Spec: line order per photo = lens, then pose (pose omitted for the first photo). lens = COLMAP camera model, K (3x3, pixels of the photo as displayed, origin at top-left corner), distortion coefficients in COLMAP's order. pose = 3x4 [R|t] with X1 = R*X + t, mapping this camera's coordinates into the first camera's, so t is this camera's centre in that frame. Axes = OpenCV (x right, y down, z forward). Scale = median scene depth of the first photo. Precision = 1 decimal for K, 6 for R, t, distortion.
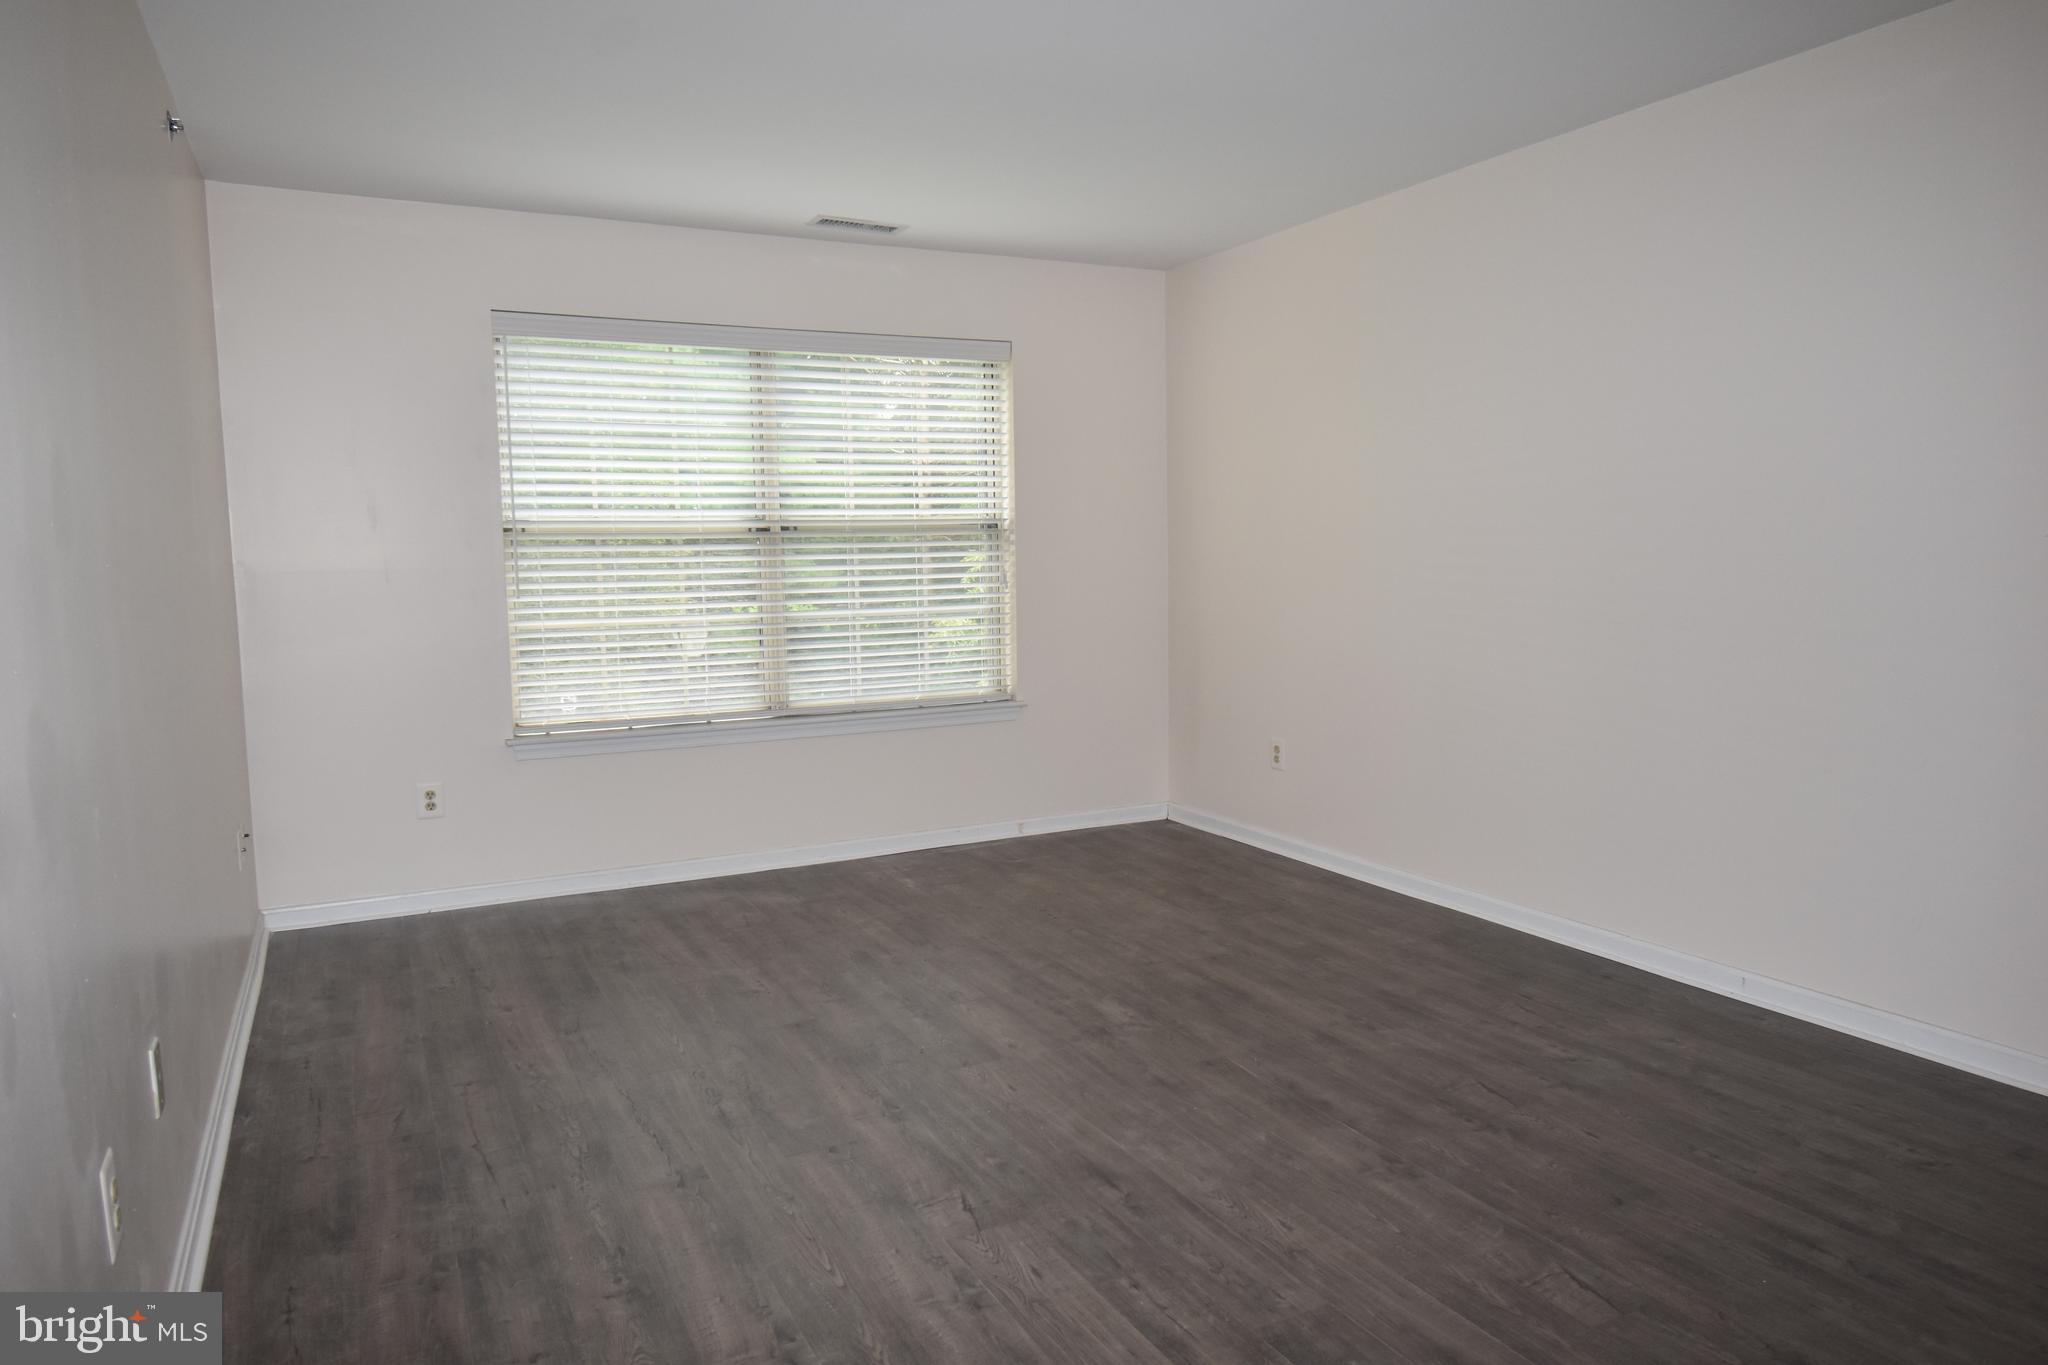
lens RADIAL K [[1325.3, 0, 1024.0], [0, 1325.3, 682.5], [0, 0, 1]] dist [0.012452, -0.027132]
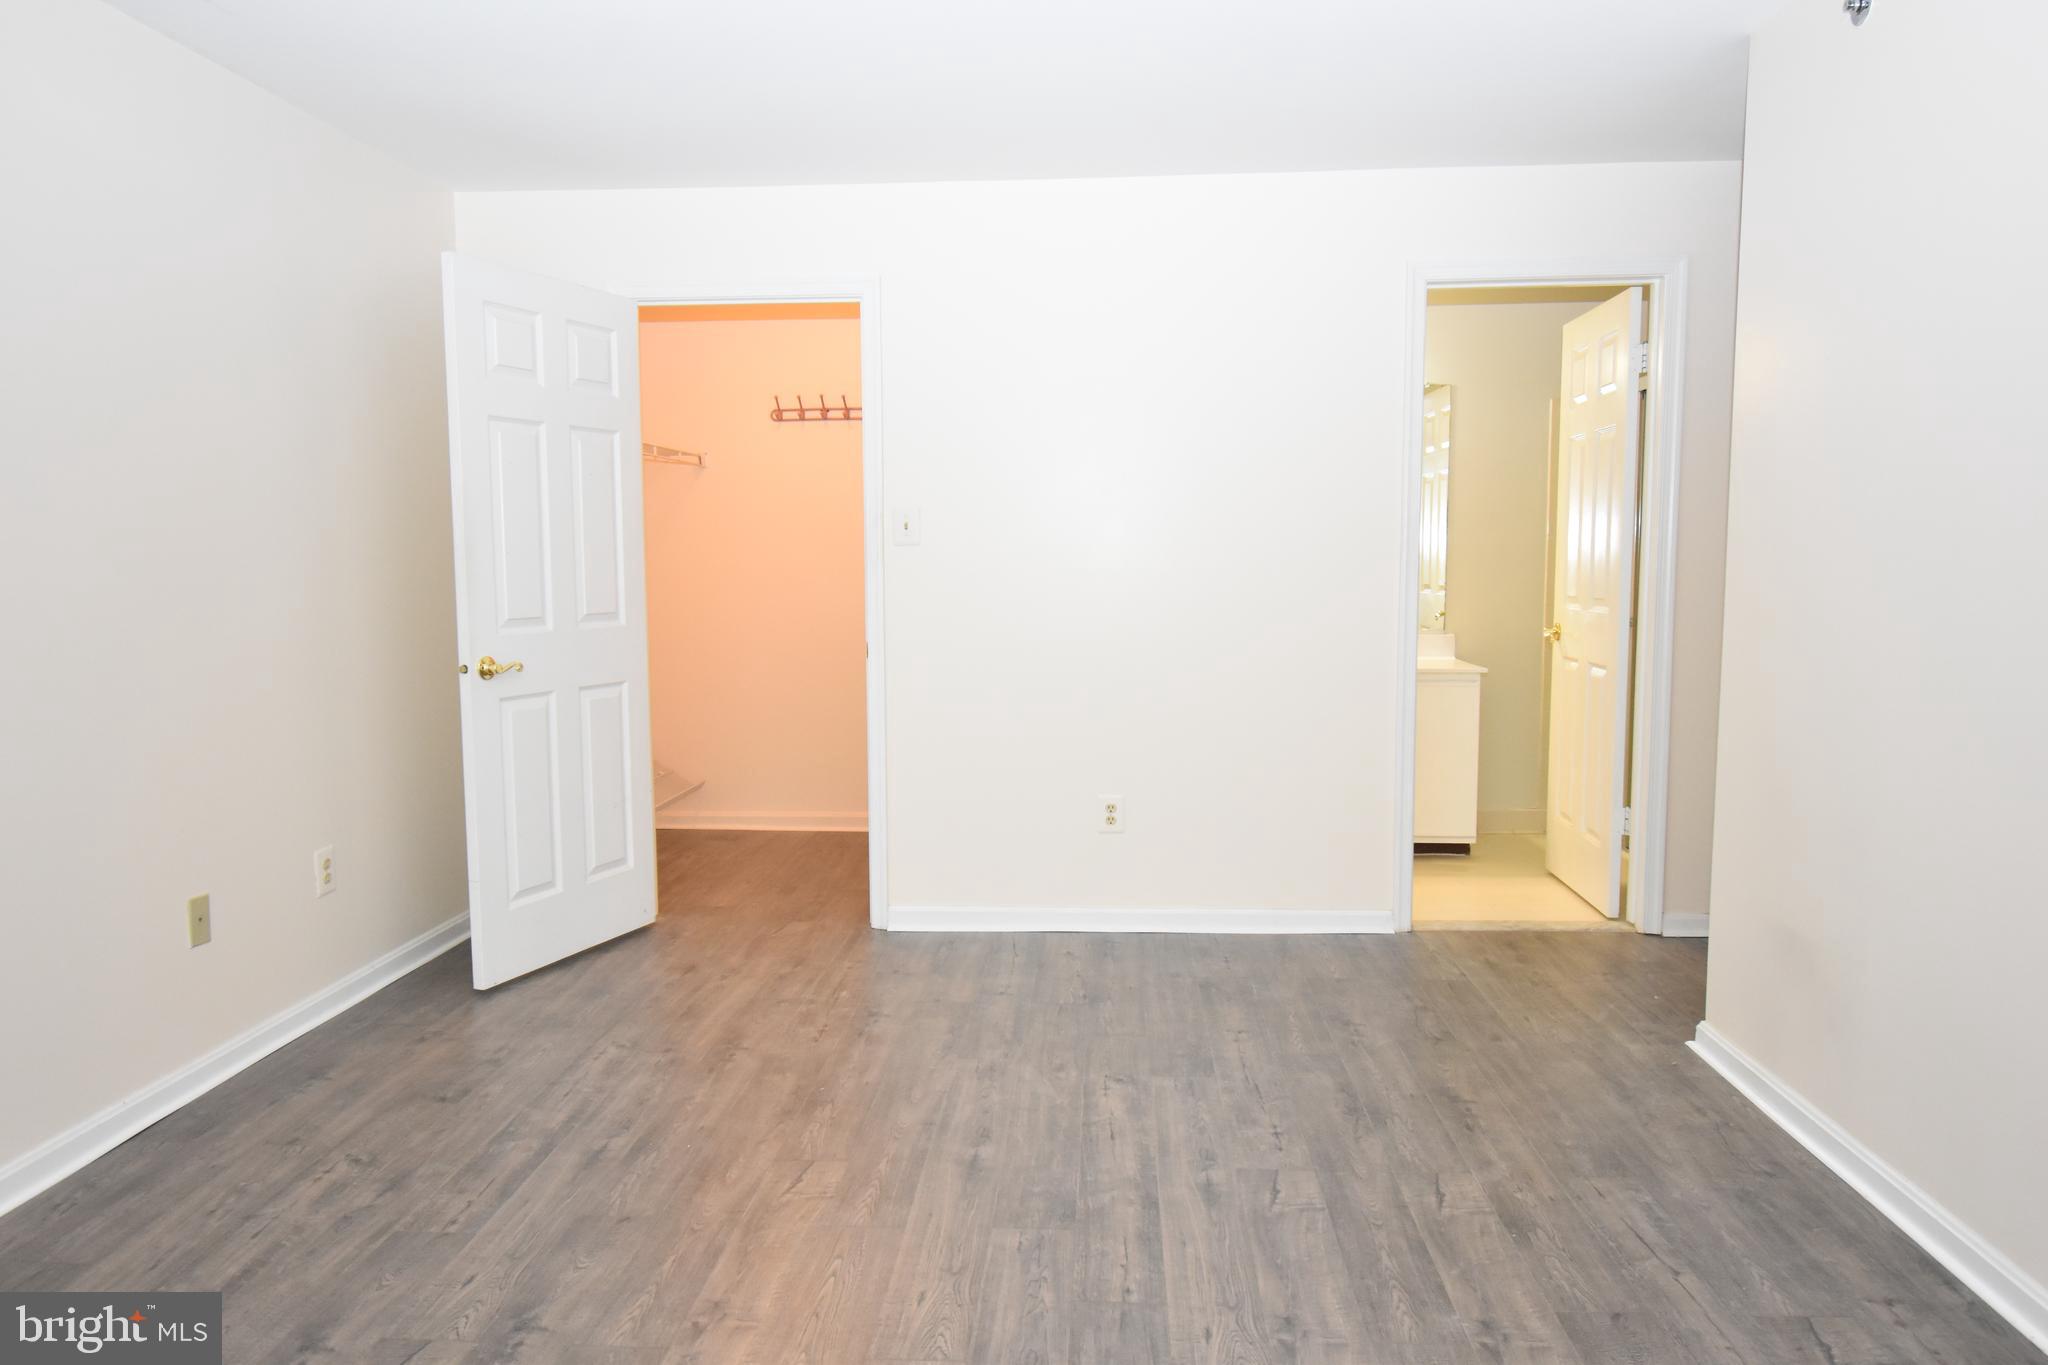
lens RADIAL K [[1325.3, 0, 1024.0], [0, 1325.3, 682.5], [0, 0, 1]] dist [0.012452, -0.027132]
pose [[-0.859145, -0.025687, 0.511087, -0.354133], [0.073491, 0.982193, 0.172903, -0.179789], [-0.506427, 0.186109, -0.841959, 1.817205]]
